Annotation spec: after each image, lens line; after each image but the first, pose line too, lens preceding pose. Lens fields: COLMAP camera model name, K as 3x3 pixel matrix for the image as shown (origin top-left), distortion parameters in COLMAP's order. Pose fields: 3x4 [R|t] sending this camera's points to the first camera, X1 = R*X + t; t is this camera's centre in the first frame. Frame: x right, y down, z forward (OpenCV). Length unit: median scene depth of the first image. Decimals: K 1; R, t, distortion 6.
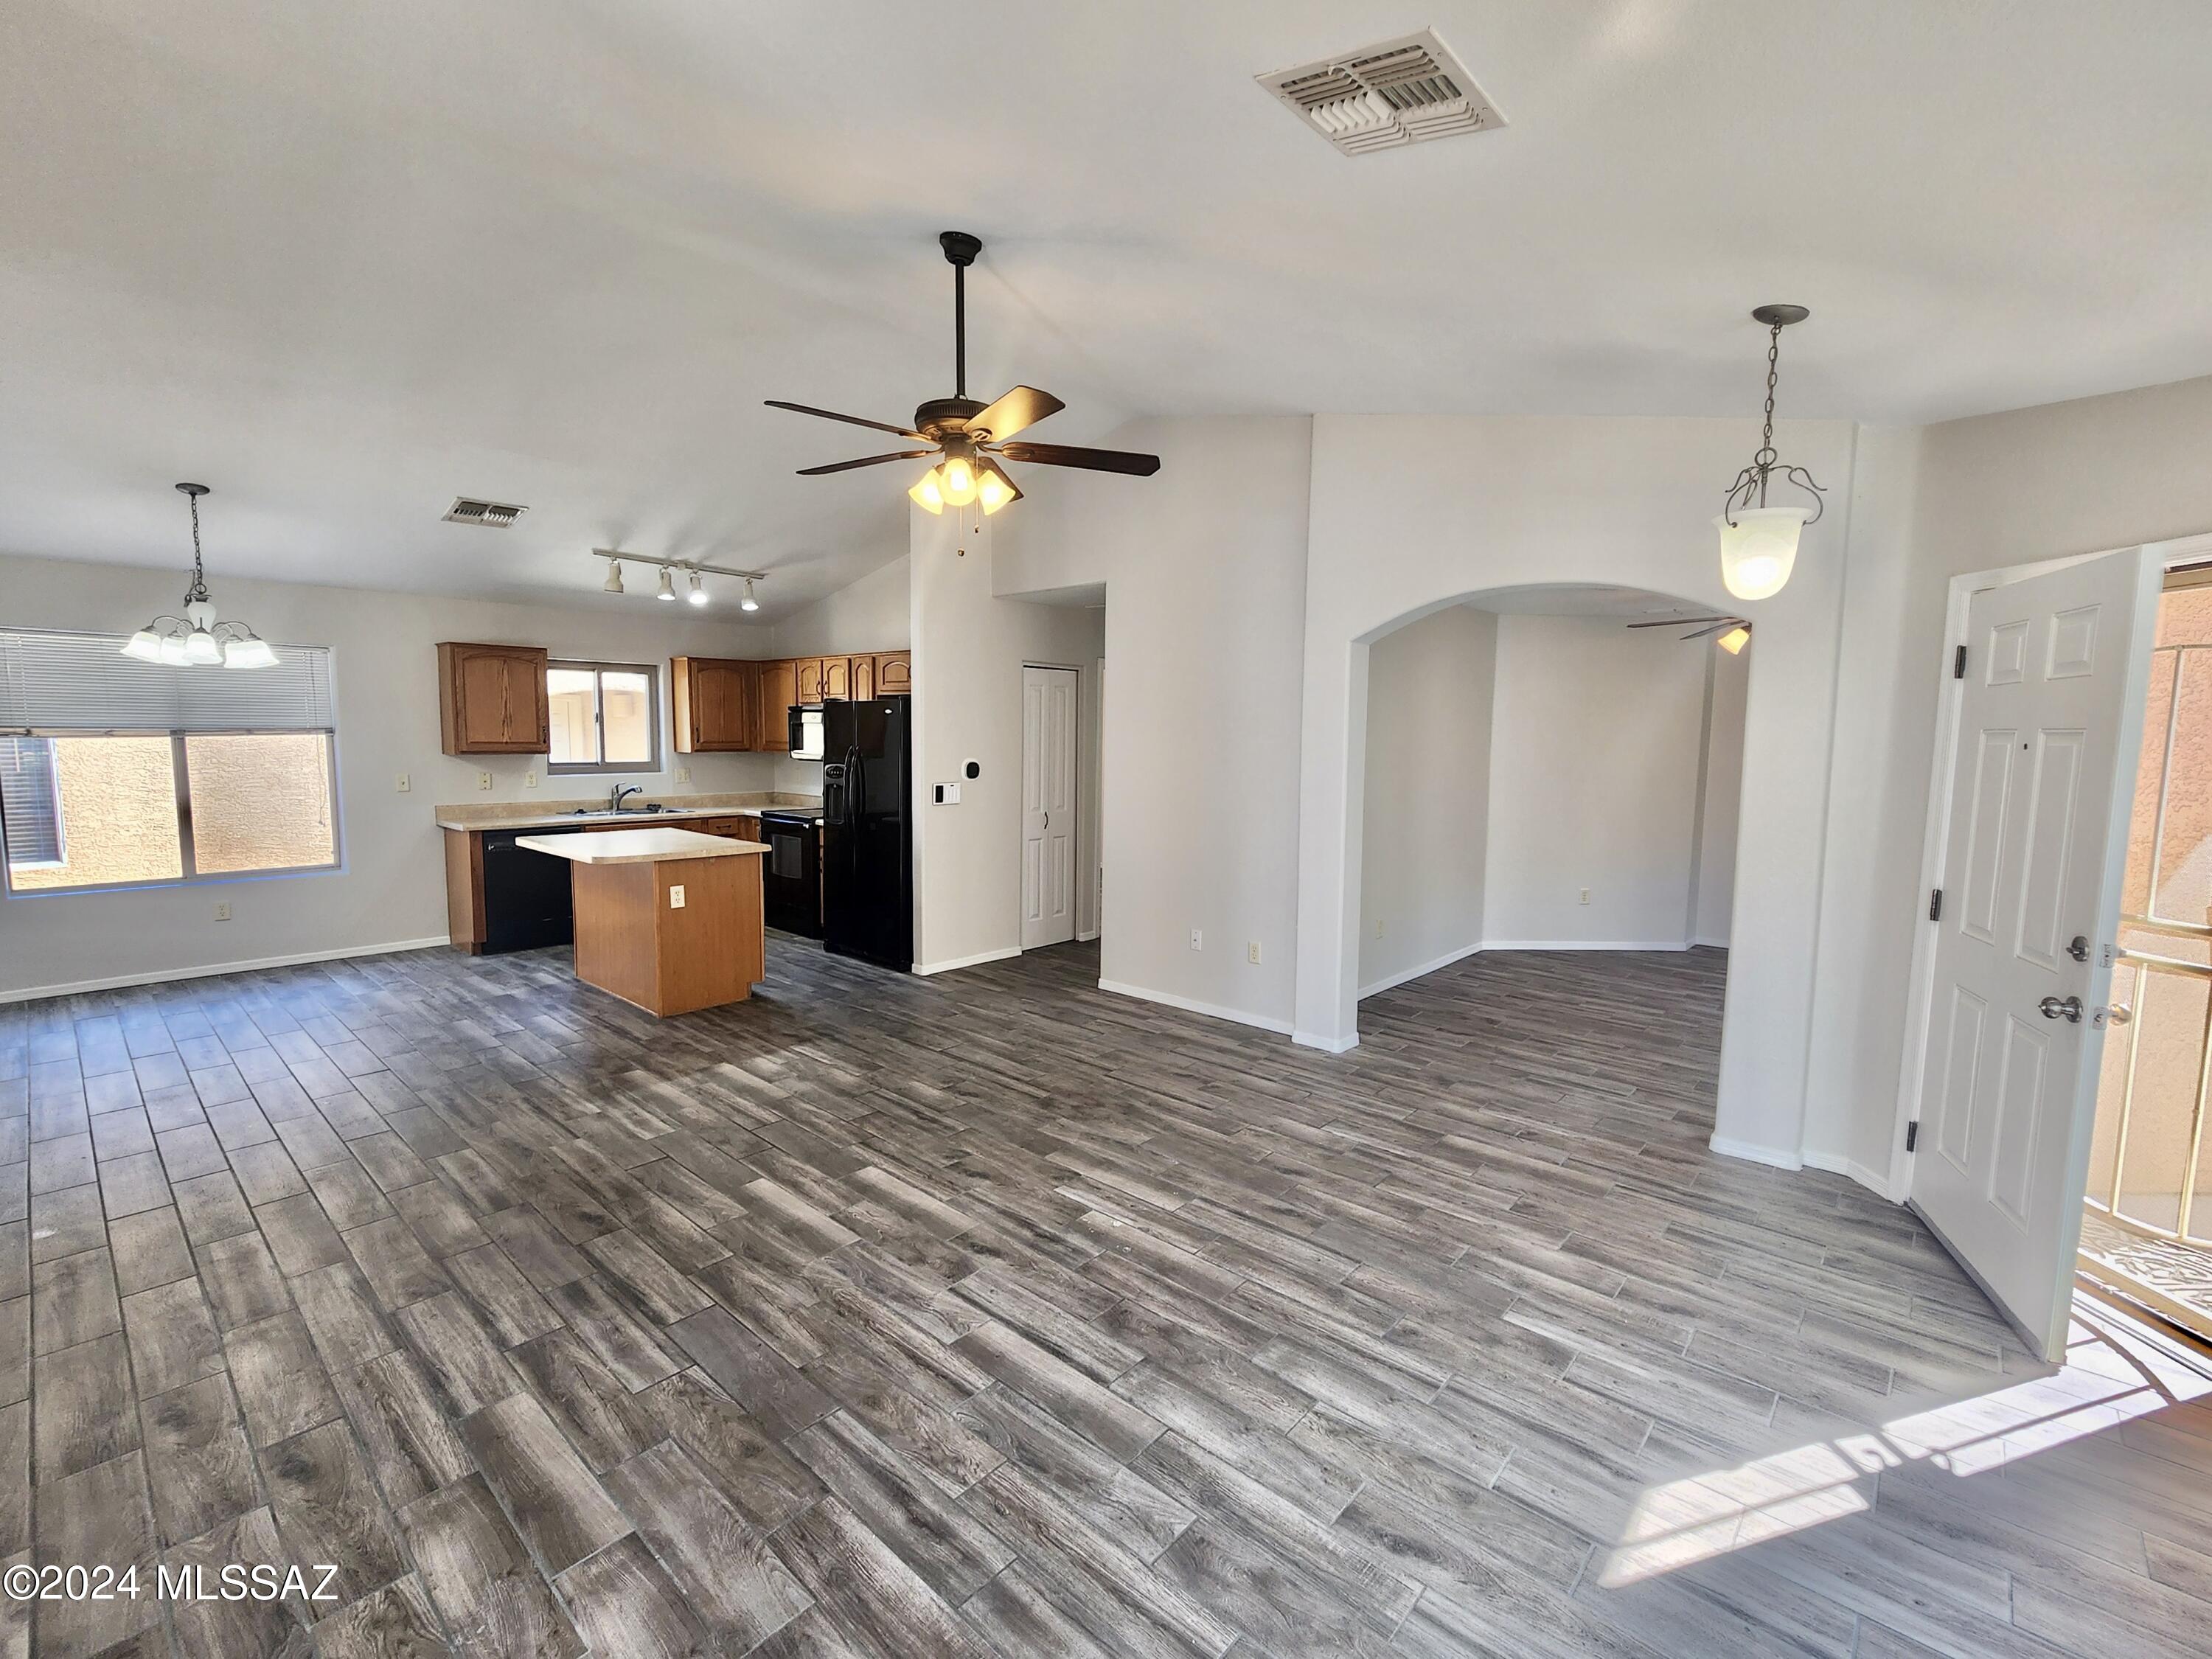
lens RADIAL K [[967.8, 0, 1094.3], [0, 967.8, 824.0], [0, 0, 1]] dist [0.004840, -0.003002]
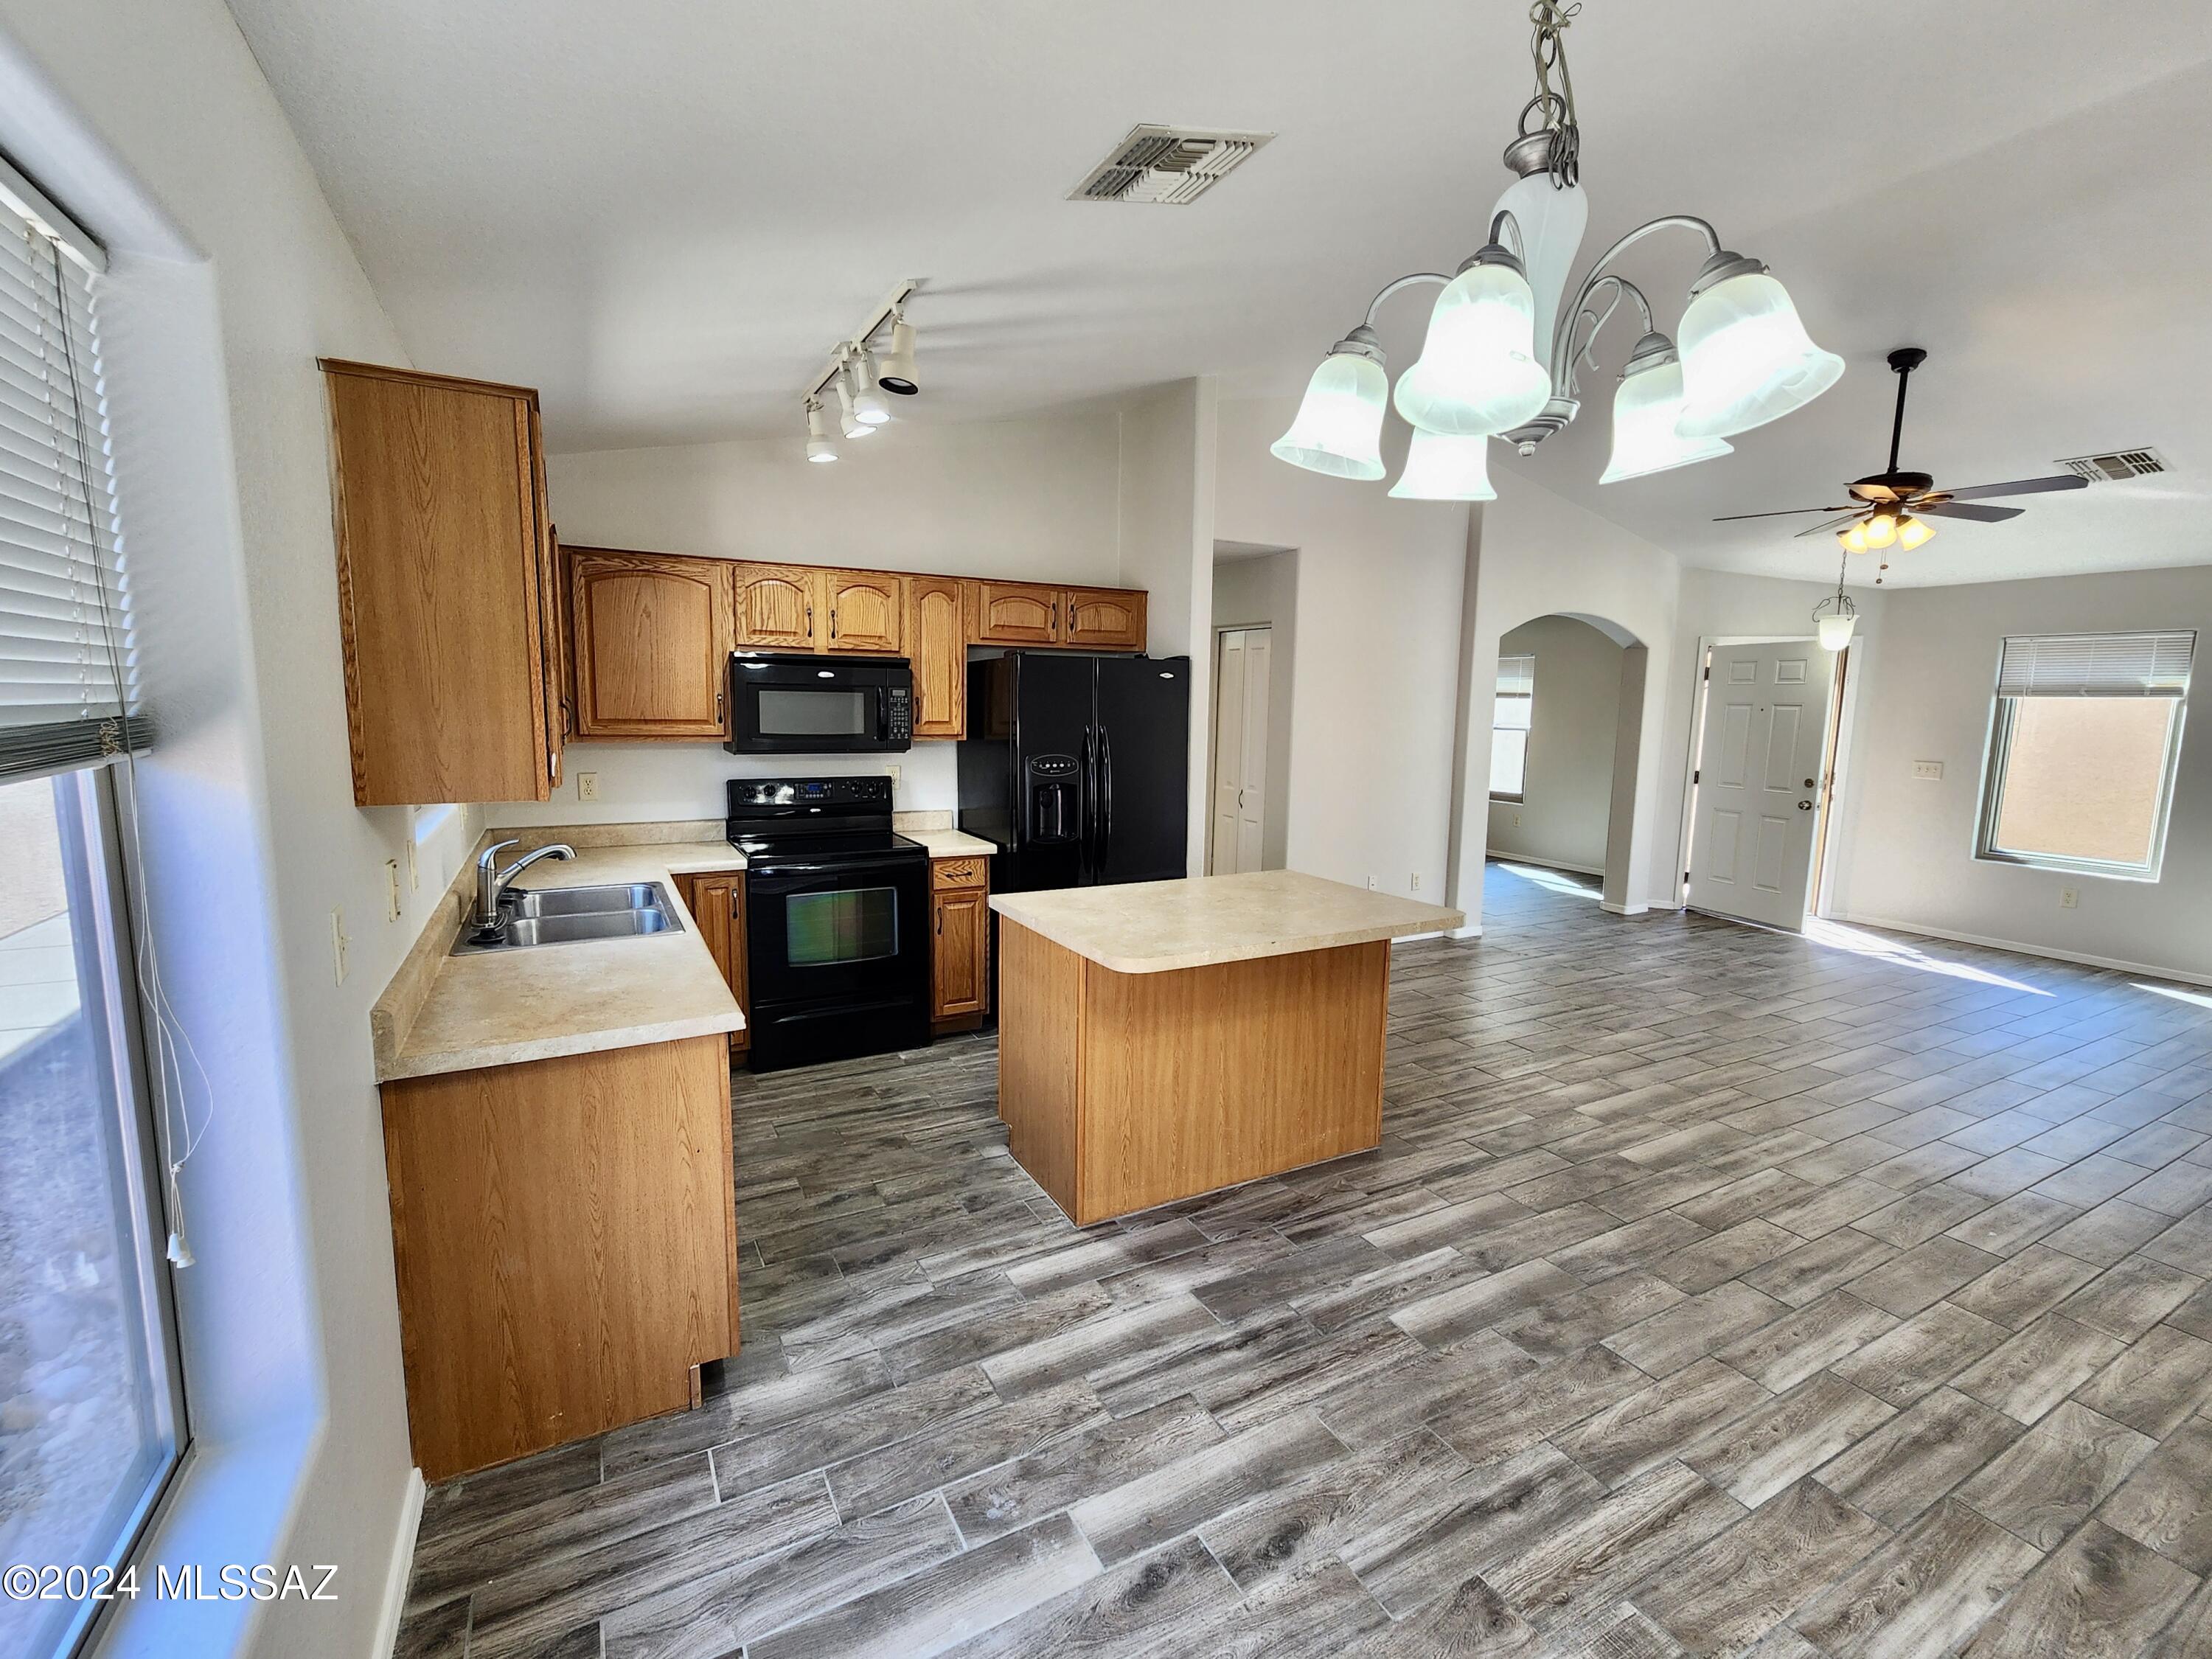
lens RADIAL K [[967.8, 0, 1094.3], [0, 967.8, 824.0], [0, 0, 1]] dist [0.004840, -0.003002]
pose [[0.333866, -0.128921, 0.933763, -1.402892], [0.078844, 0.990951, 0.108627, -0.133394], [-0.939317, 0.037355, 0.341010, 1.211118]]
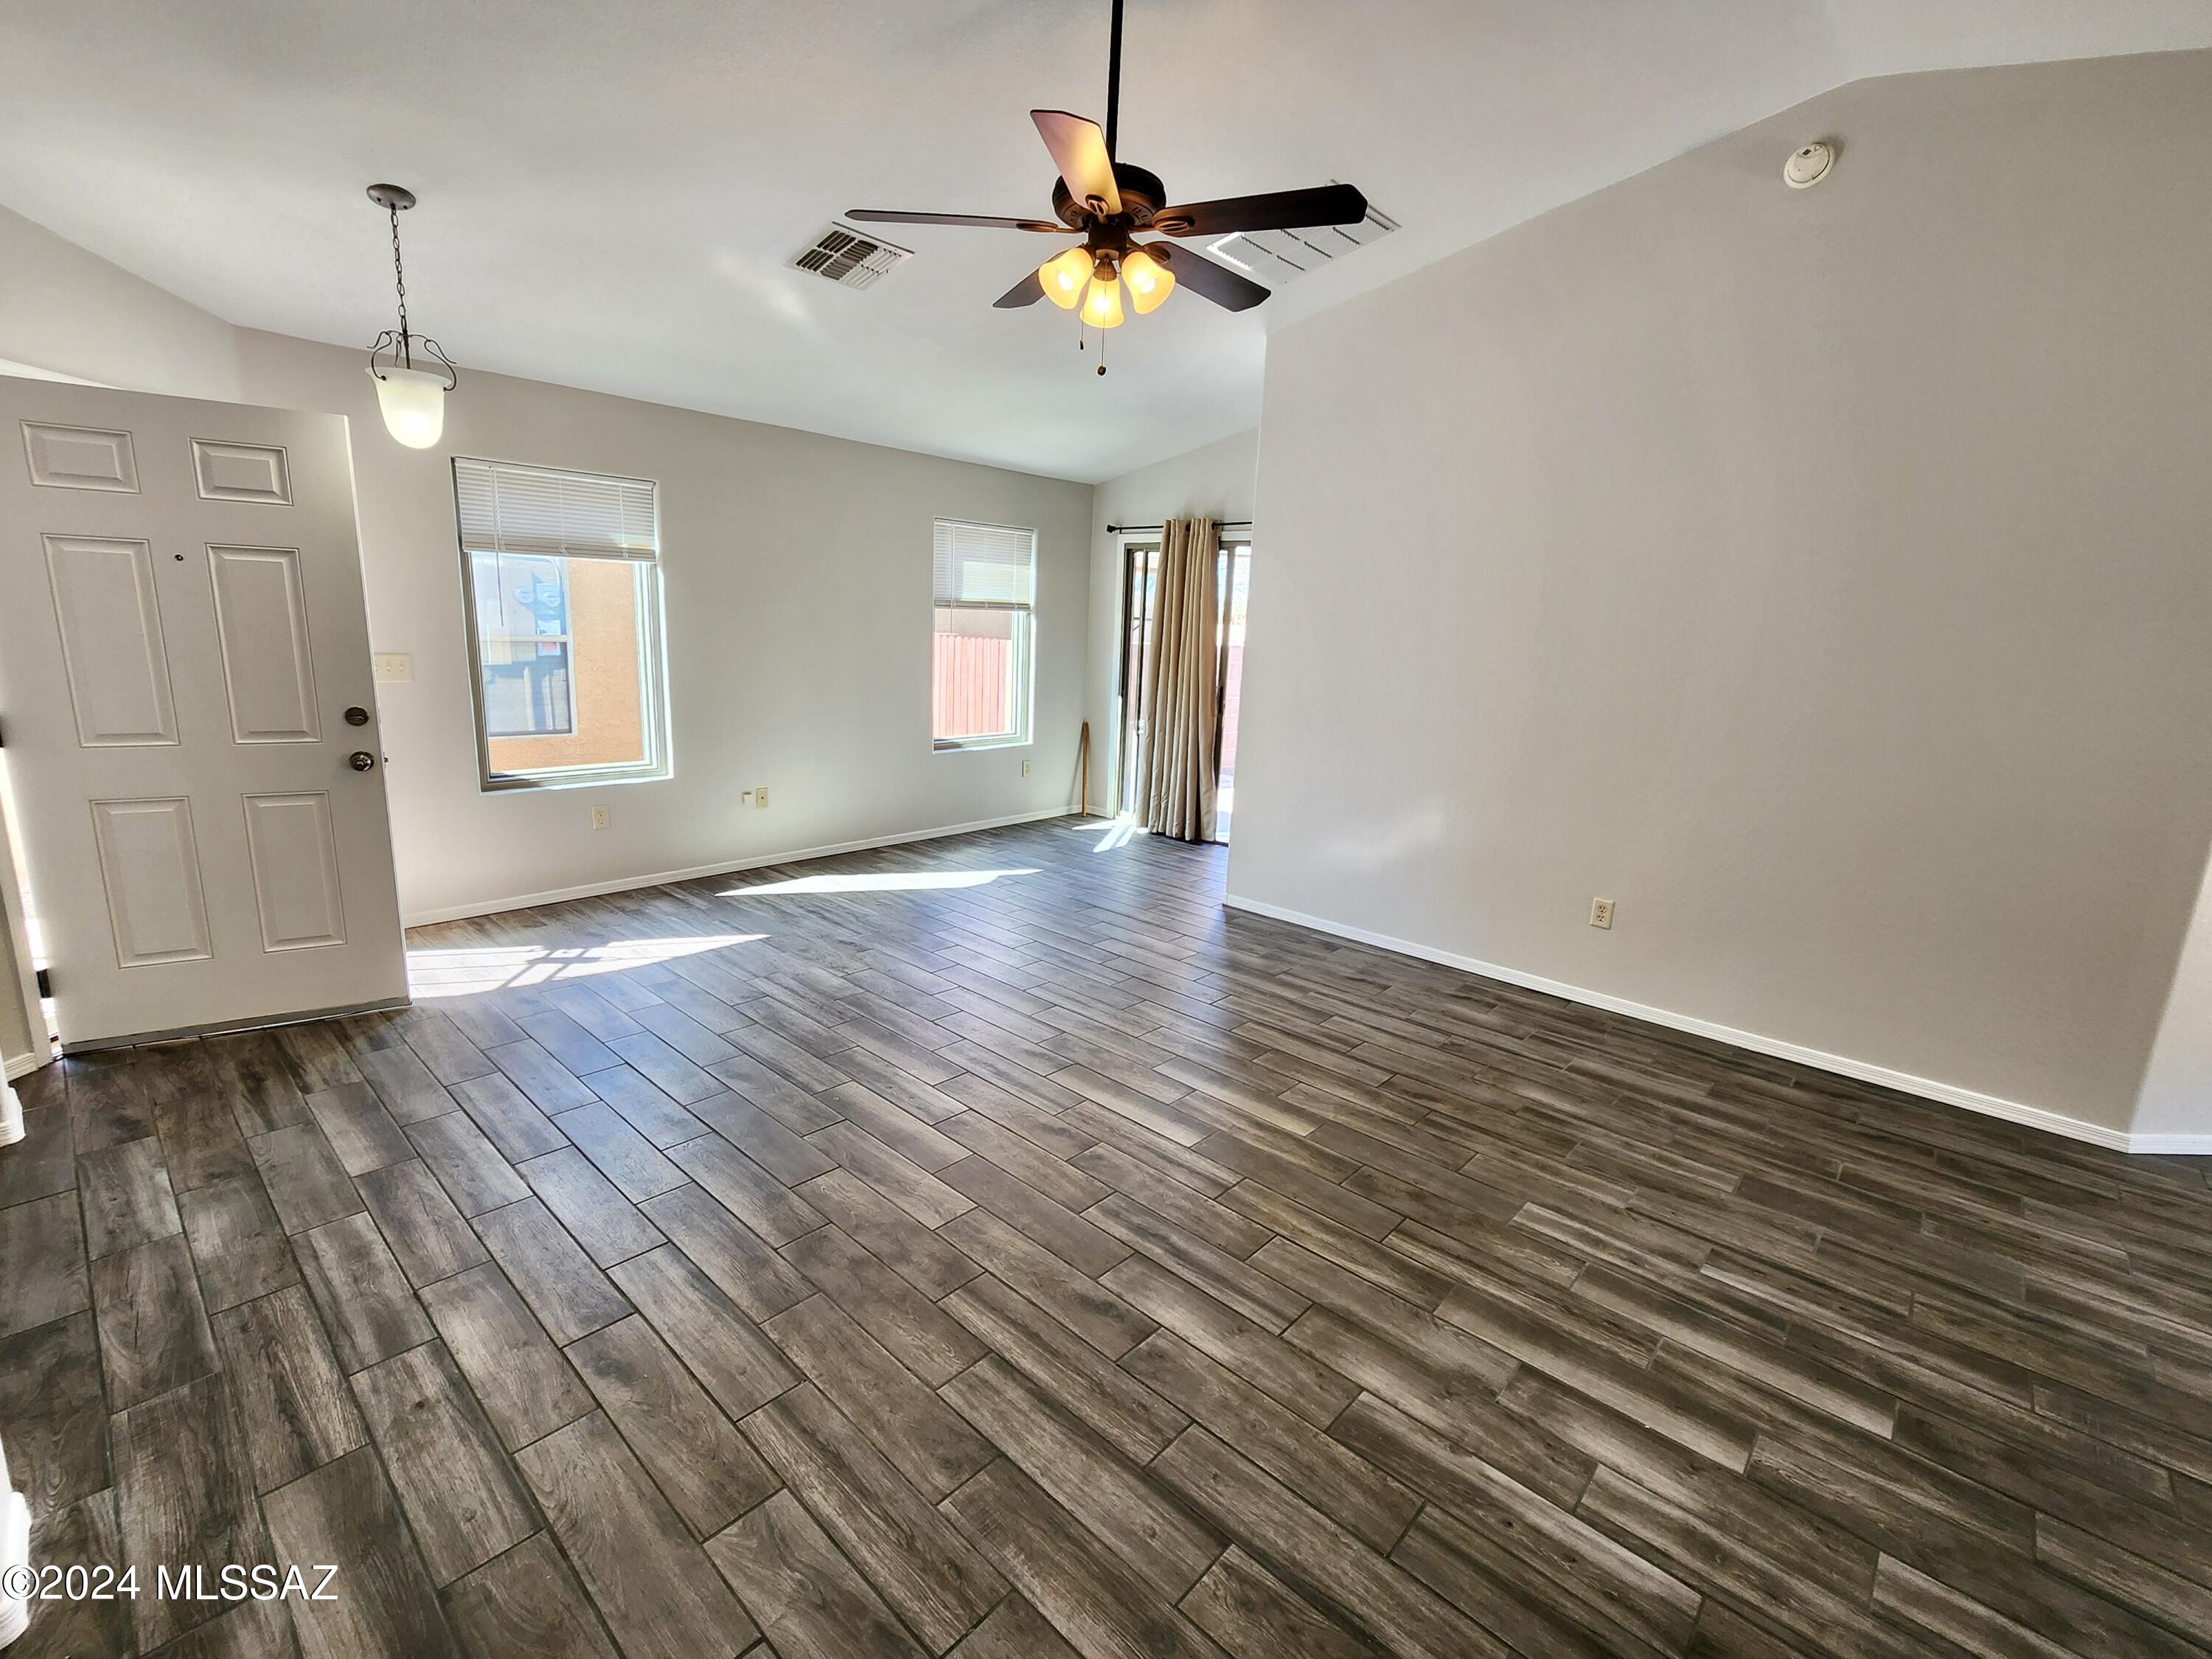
lens RADIAL K [[967.8, 0, 1094.3], [0, 967.8, 824.0], [0, 0, 1]] dist [0.004840, -0.003002]
pose [[-0.998466, -0.054956, -0.006719, -0.111139], [-0.054409, 0.951494, 0.302817, -0.123768], [-0.010249, 0.302718, -0.953025, 1.439466]]
